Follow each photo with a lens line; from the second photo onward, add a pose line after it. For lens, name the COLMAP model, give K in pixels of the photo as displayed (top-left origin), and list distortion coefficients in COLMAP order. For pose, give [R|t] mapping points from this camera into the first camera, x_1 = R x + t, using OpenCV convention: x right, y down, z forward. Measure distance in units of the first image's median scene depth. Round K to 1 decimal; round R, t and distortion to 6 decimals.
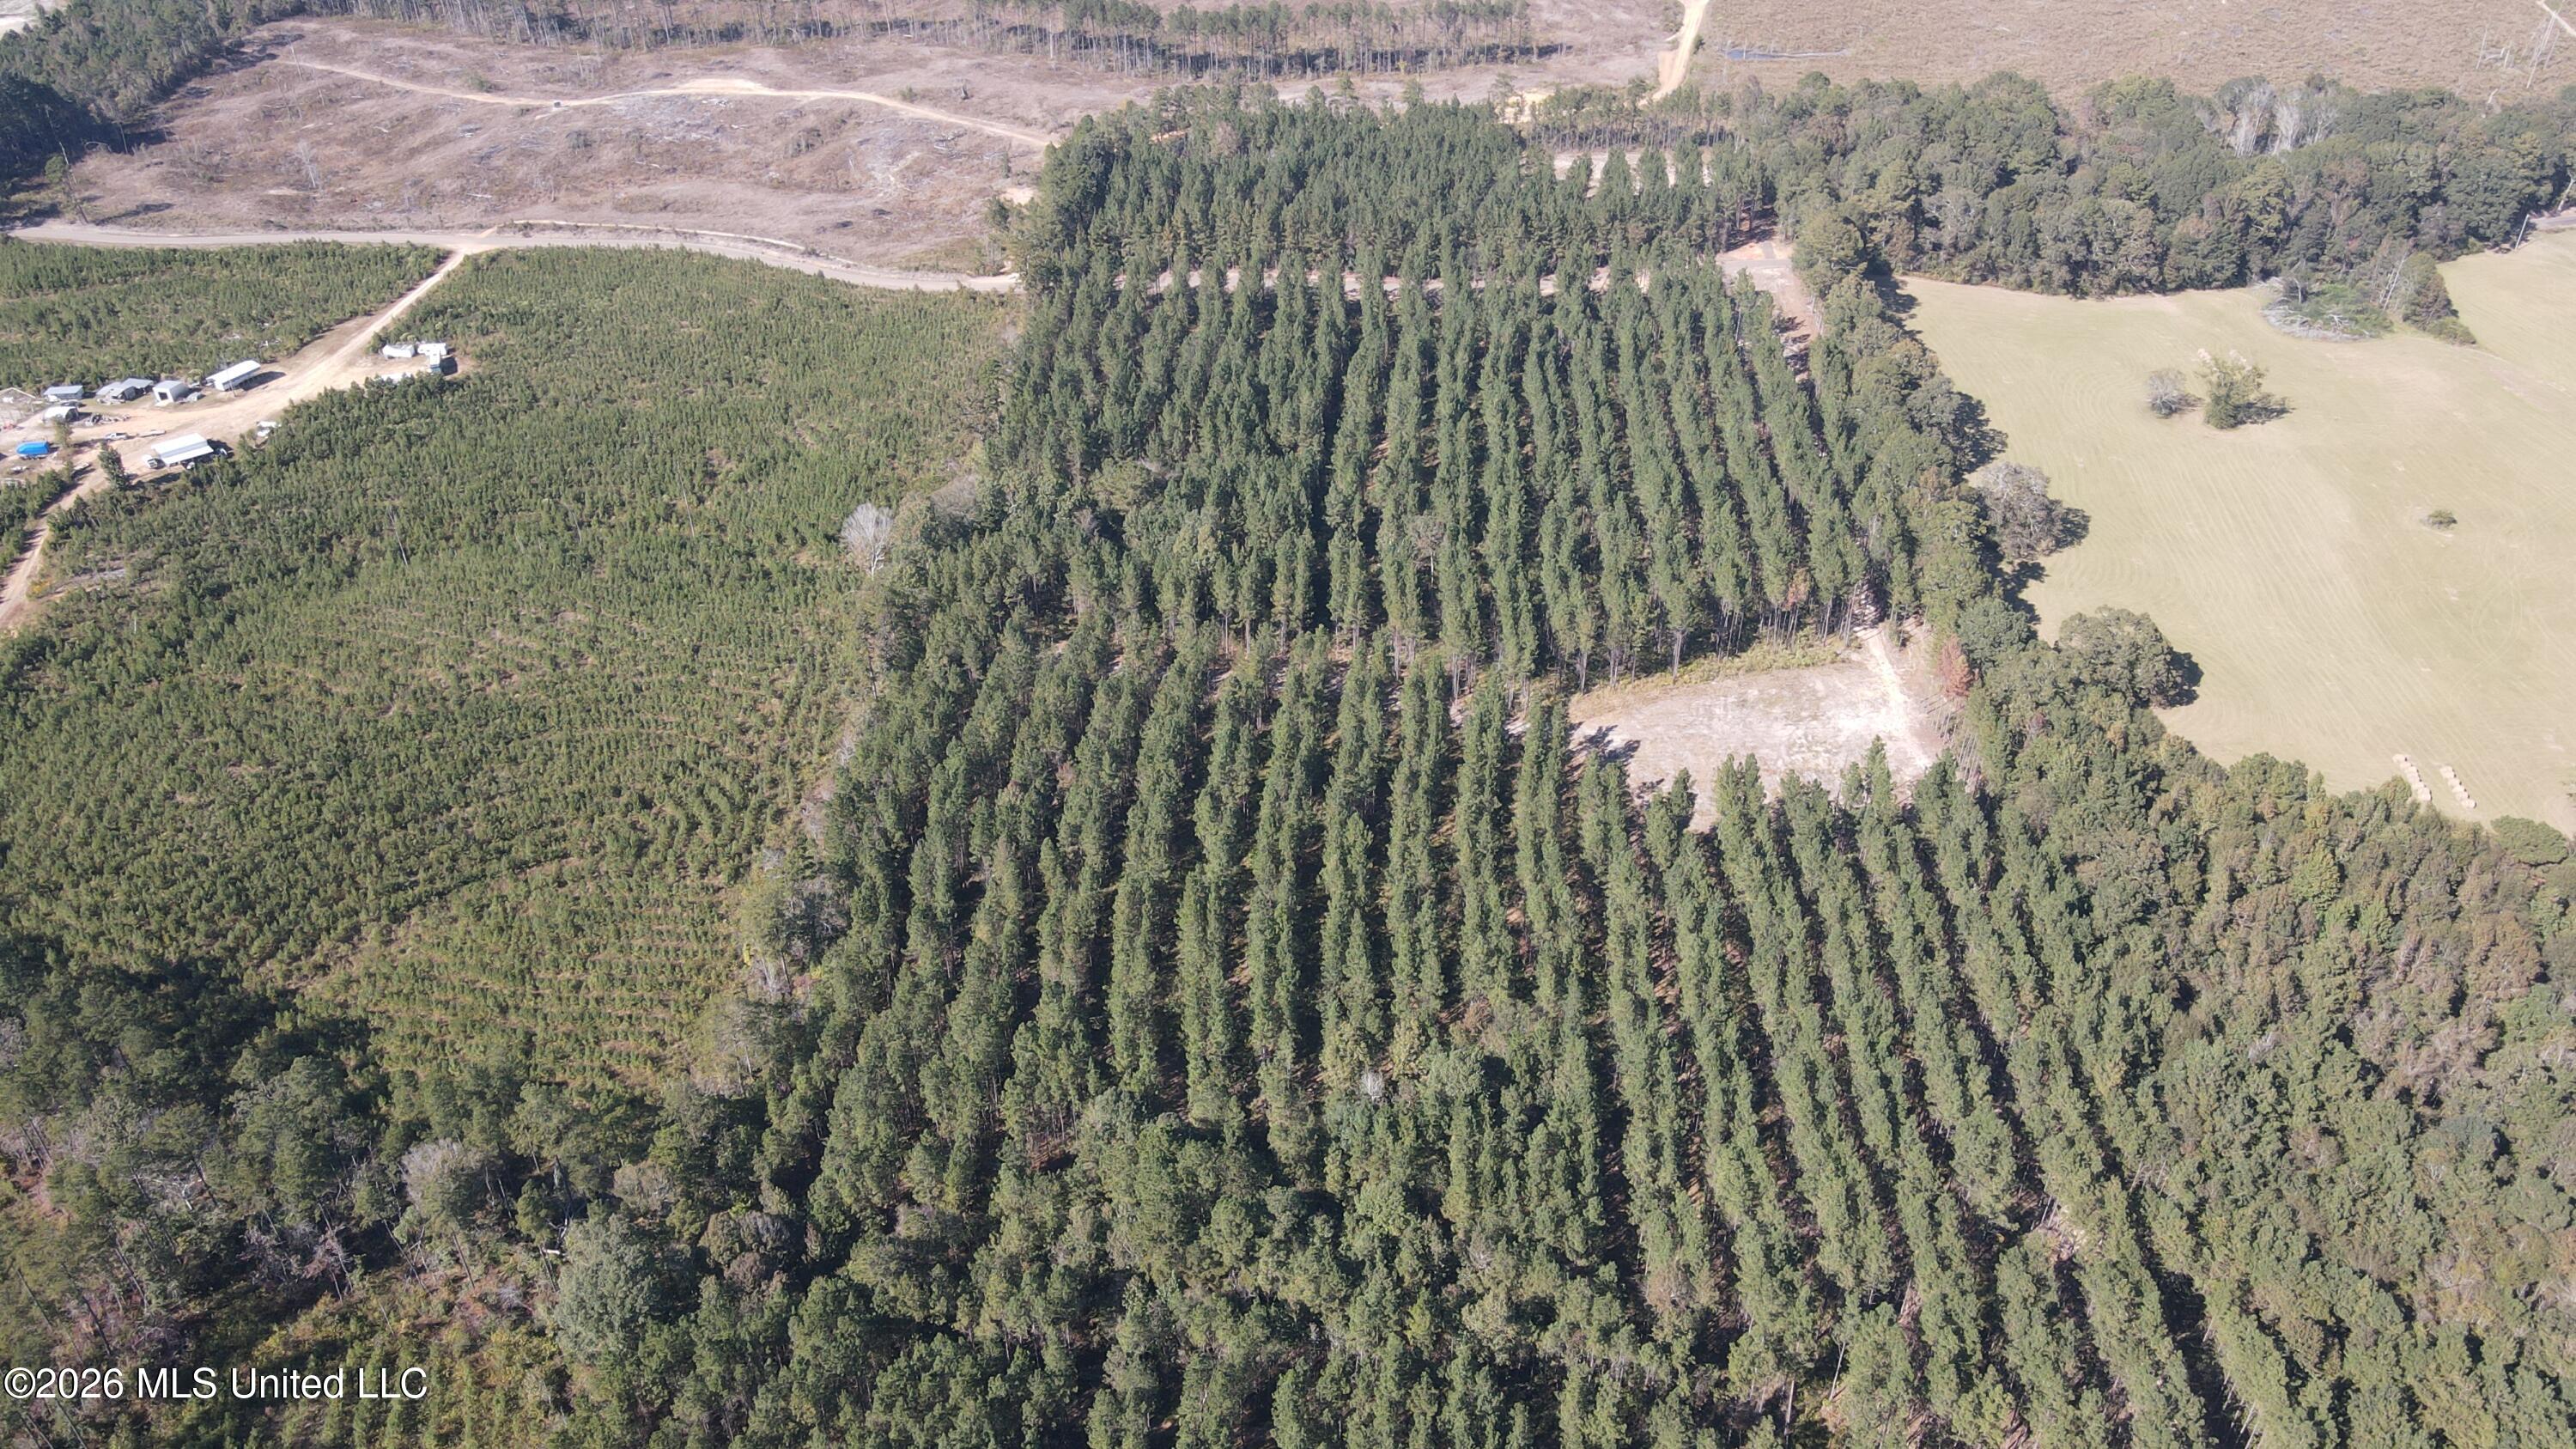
lens RADIAL K [[1906.8, 0, 1281.1], [0, 1906.8, 747.1], [0, 0, 1]] dist [-0.000209, 0.031240]
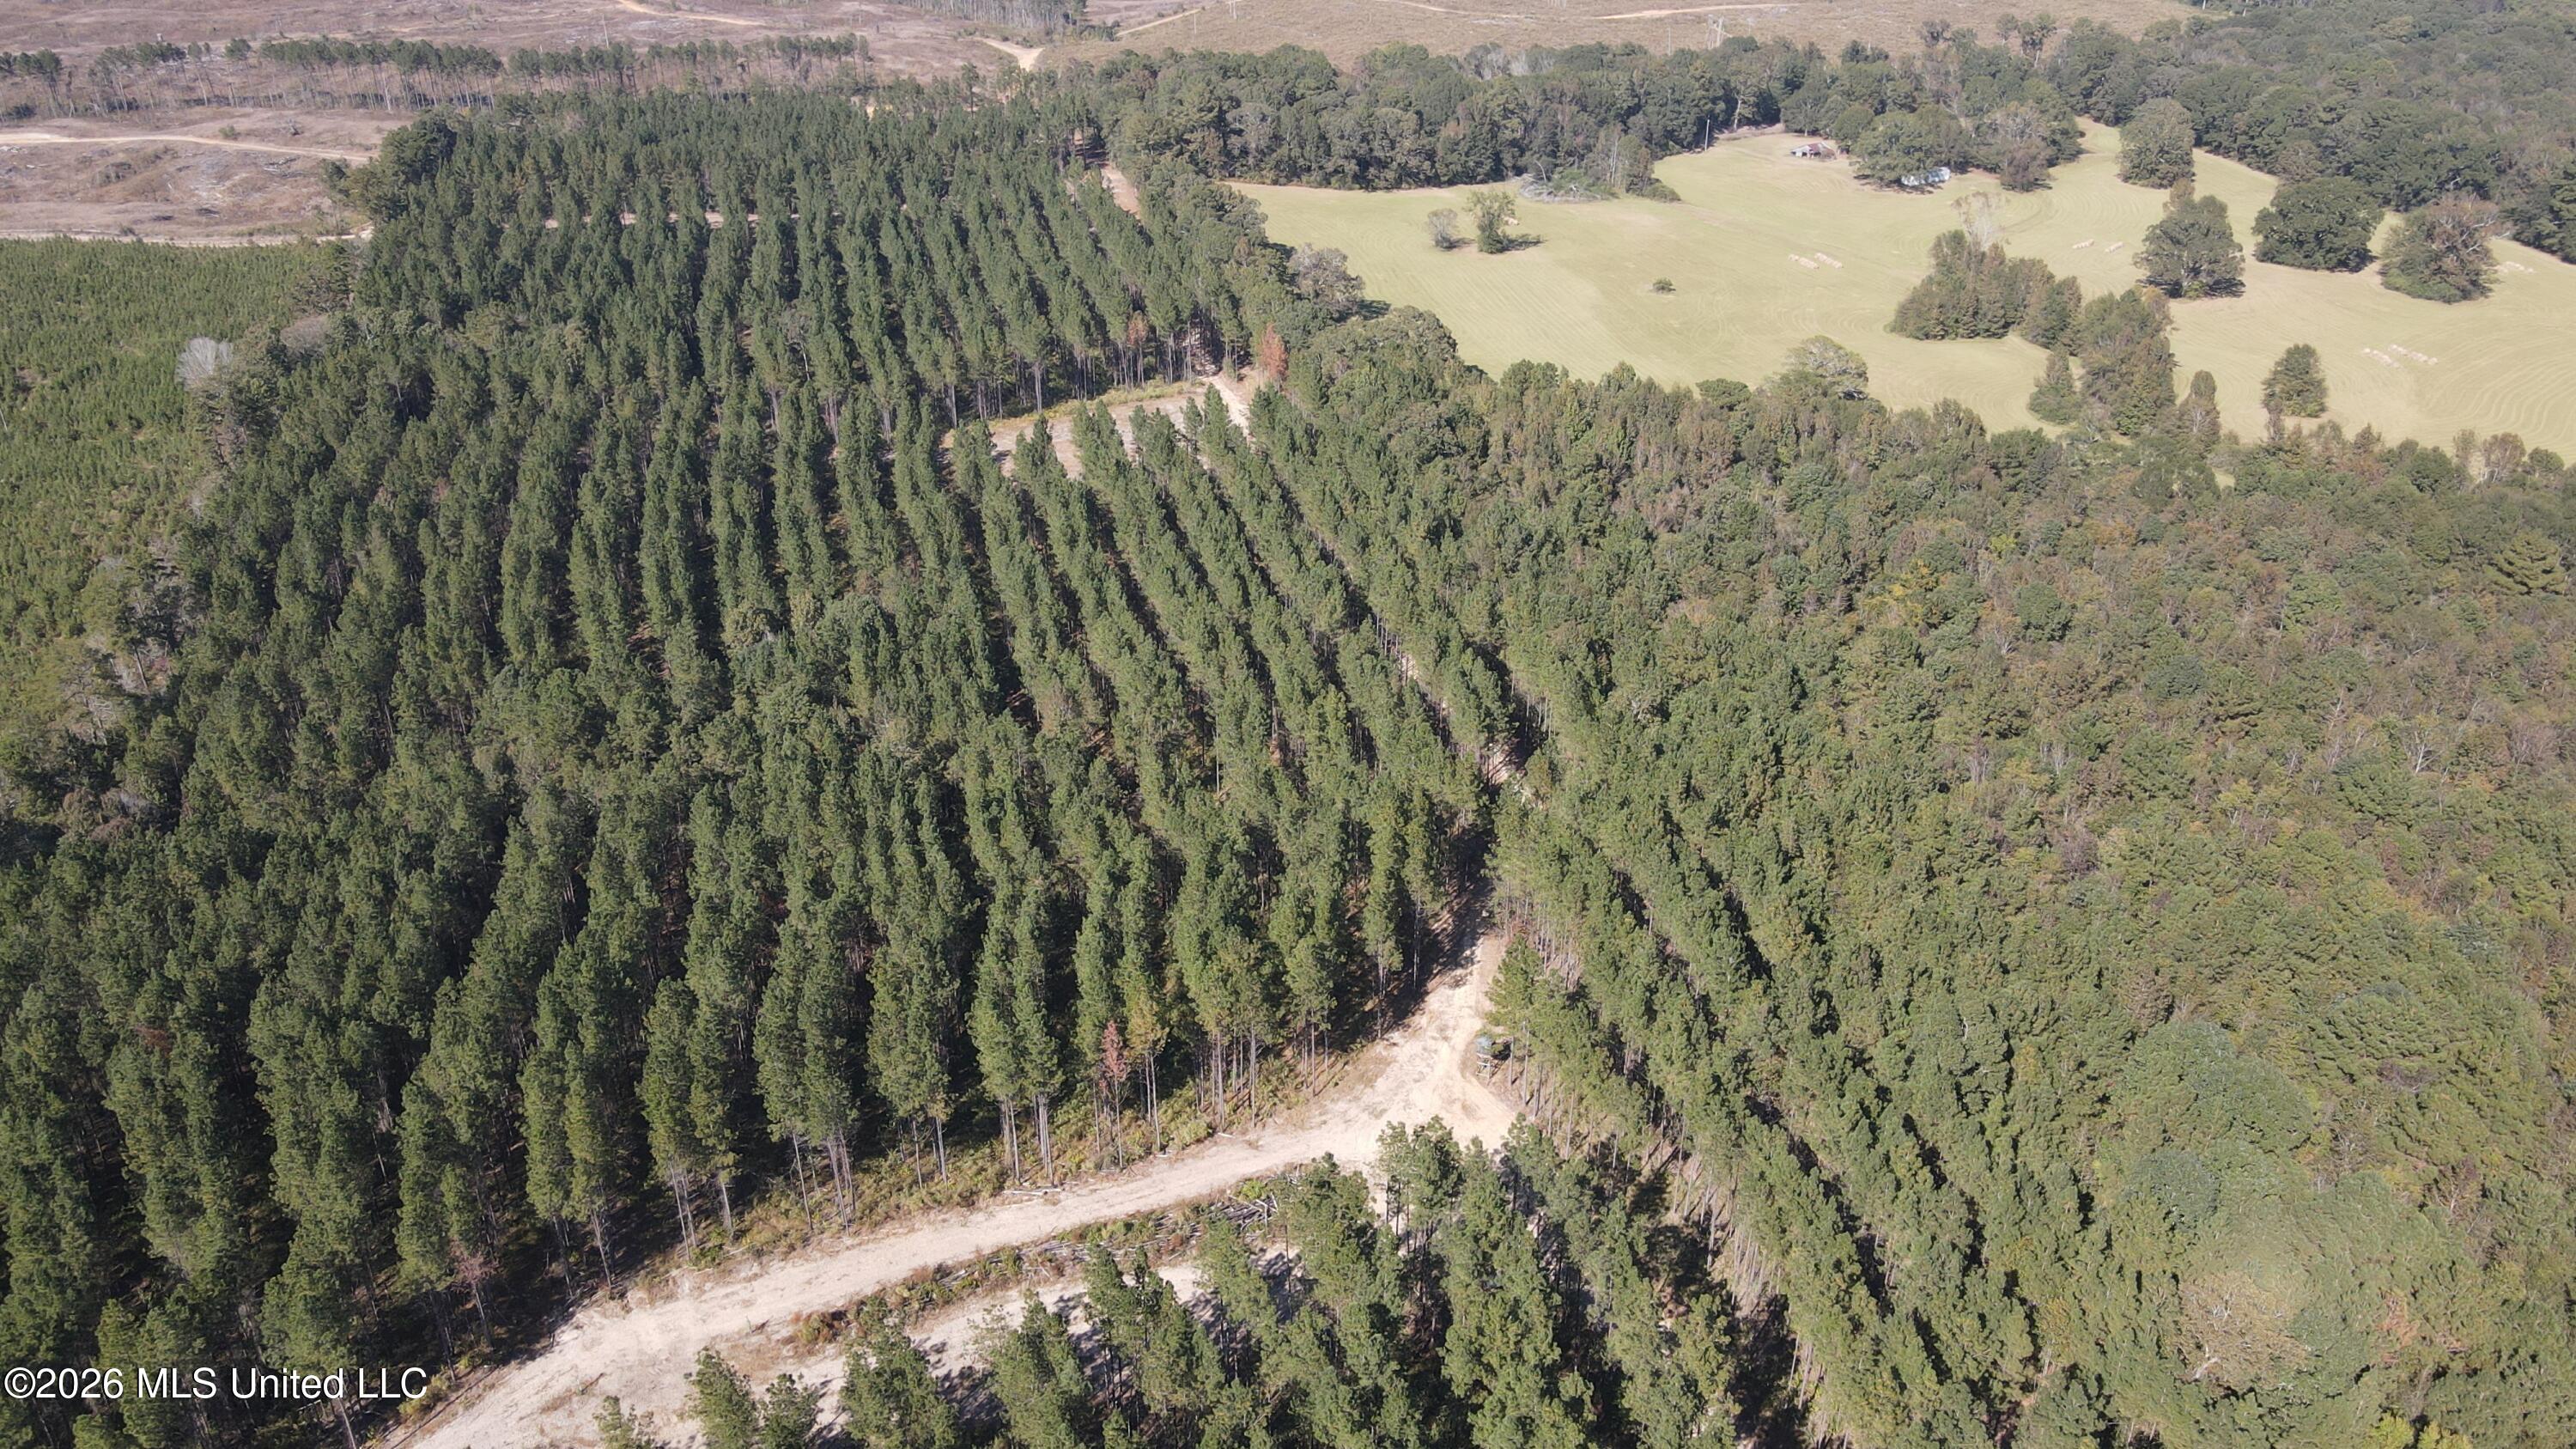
lens RADIAL K [[1906.8, 0, 1281.1], [0, 1906.8, 747.1], [0, 0, 1]] dist [-0.000209, 0.031240]
pose [[0.953285, -0.132204, 0.271604, 0.014980], [0.164411, 0.981374, -0.099370, 0.261706], [-0.253408, 0.139383, 0.957265, -0.047990]]
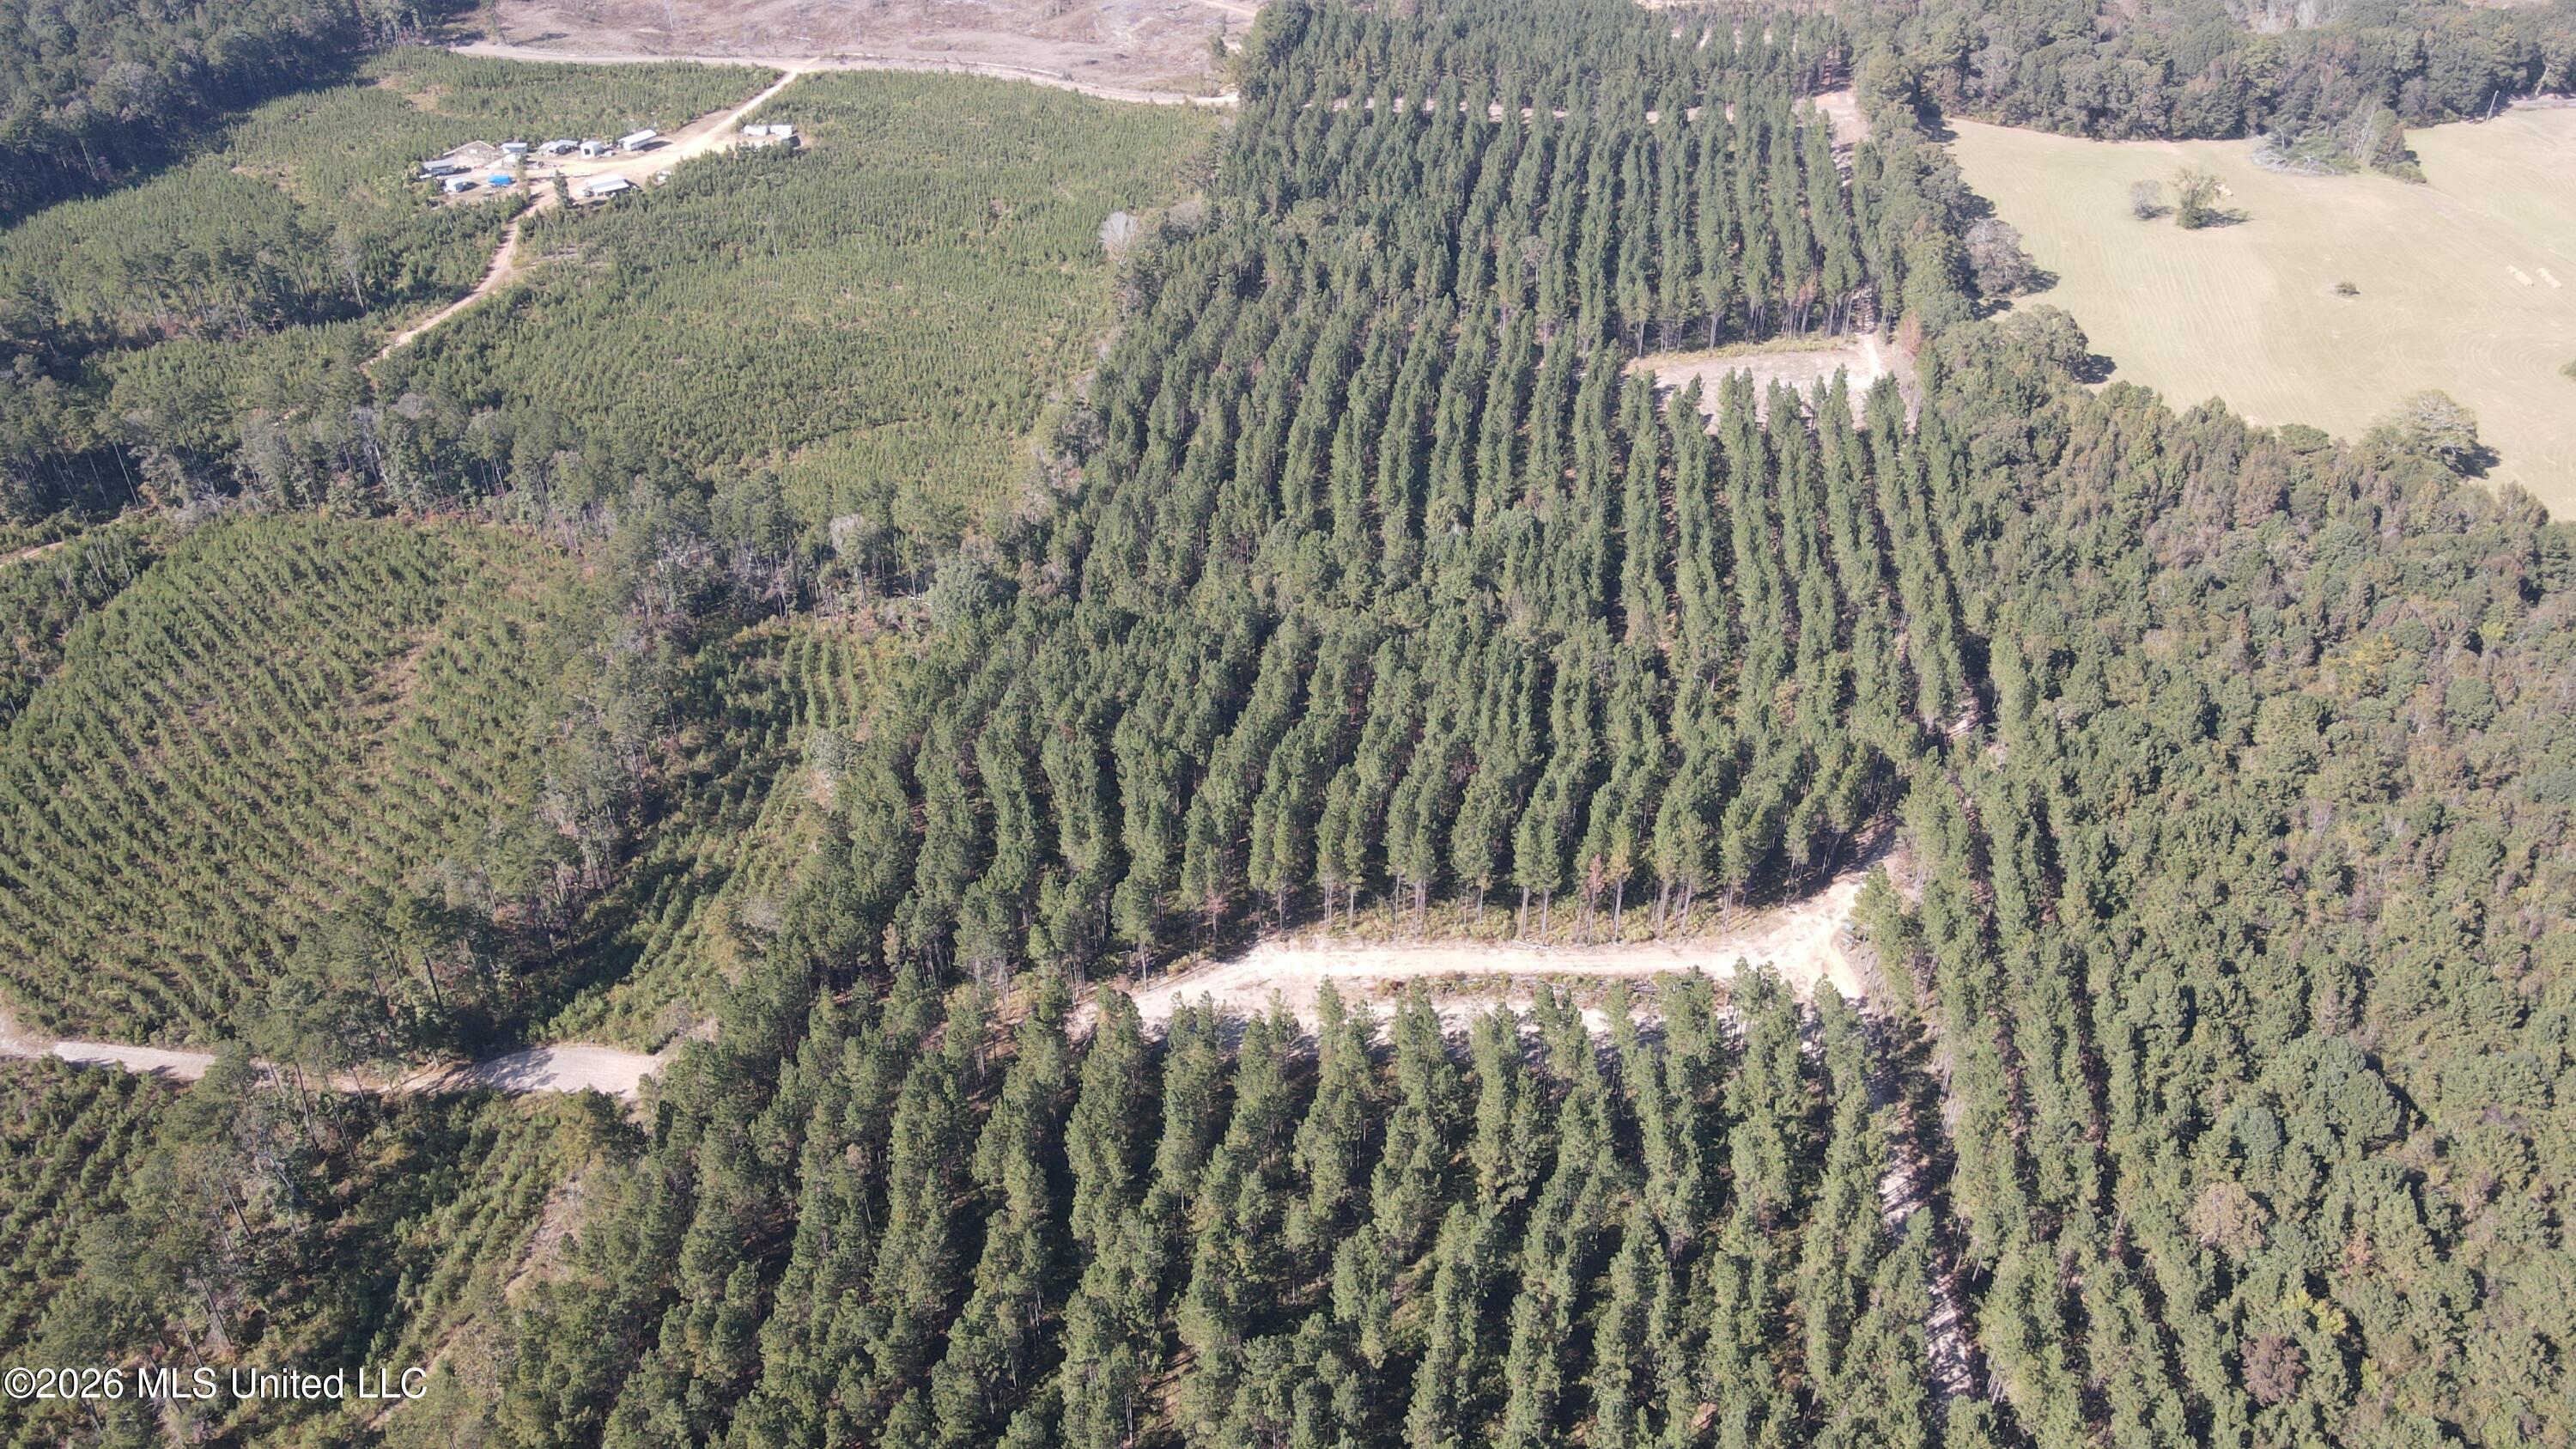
lens RADIAL K [[1905.8, 0, 1282.2], [0, 1905.8, 752.5], [0, 0, 1]] dist [-0.011251, 0.053423]
pose [[0.995133, 0.060200, -0.078009, 0.026117], [-0.060040, 0.998186, 0.004402, 0.238461], [0.078133, 0.000303, 0.996943, -0.333937]]
